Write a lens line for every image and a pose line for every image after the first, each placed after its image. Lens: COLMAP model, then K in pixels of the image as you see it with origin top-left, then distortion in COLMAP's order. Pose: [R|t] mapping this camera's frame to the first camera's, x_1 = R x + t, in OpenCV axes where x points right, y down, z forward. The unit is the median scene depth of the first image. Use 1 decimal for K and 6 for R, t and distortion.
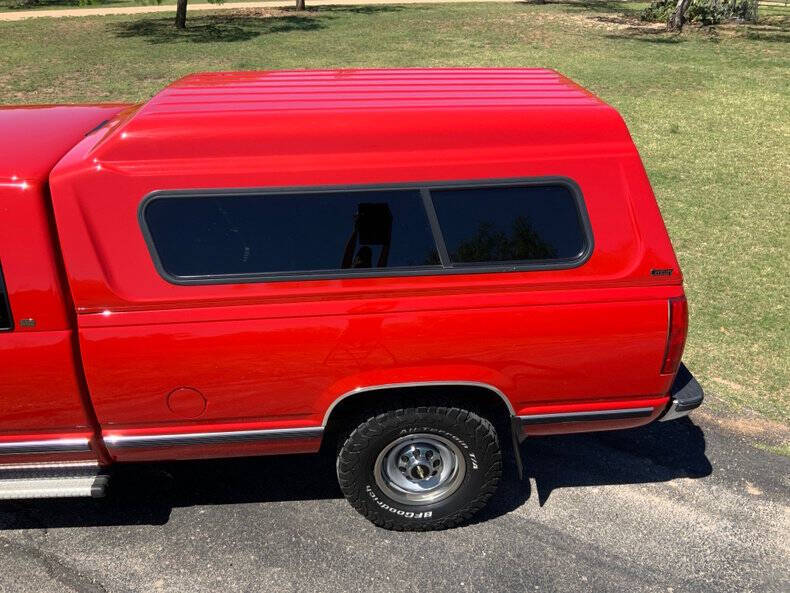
lens RADIAL K [[668.9, 0, 395.0], [0, 668.9, 296.5], [0, 0, 1]] dist [0.003032, -0.020627]
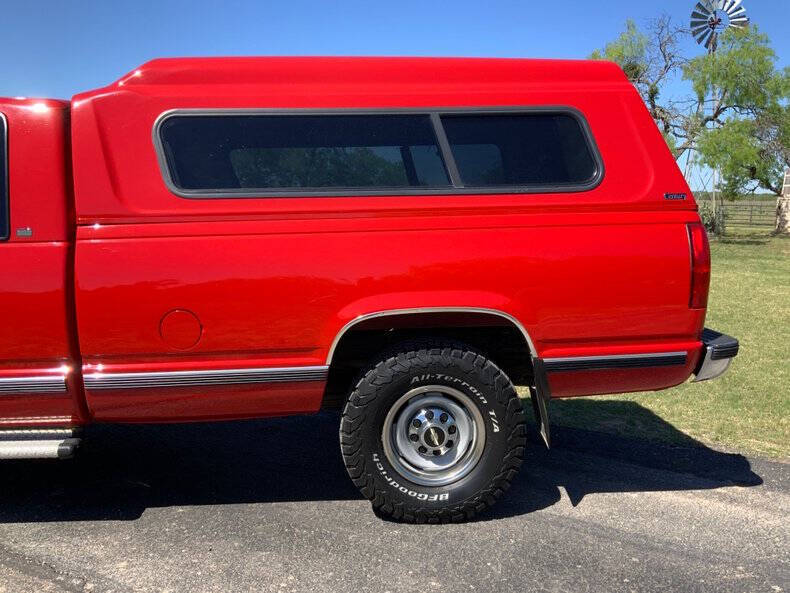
lens RADIAL K [[668.9, 0, 395.0], [0, 668.9, 296.5], [0, 0, 1]] dist [0.003032, -0.020627]
pose [[0.999983, -0.001501, 0.005671, -0.018746], [0.003335, 0.940800, -0.338947, 0.380122], [-0.004827, 0.338960, 0.940789, 0.104466]]
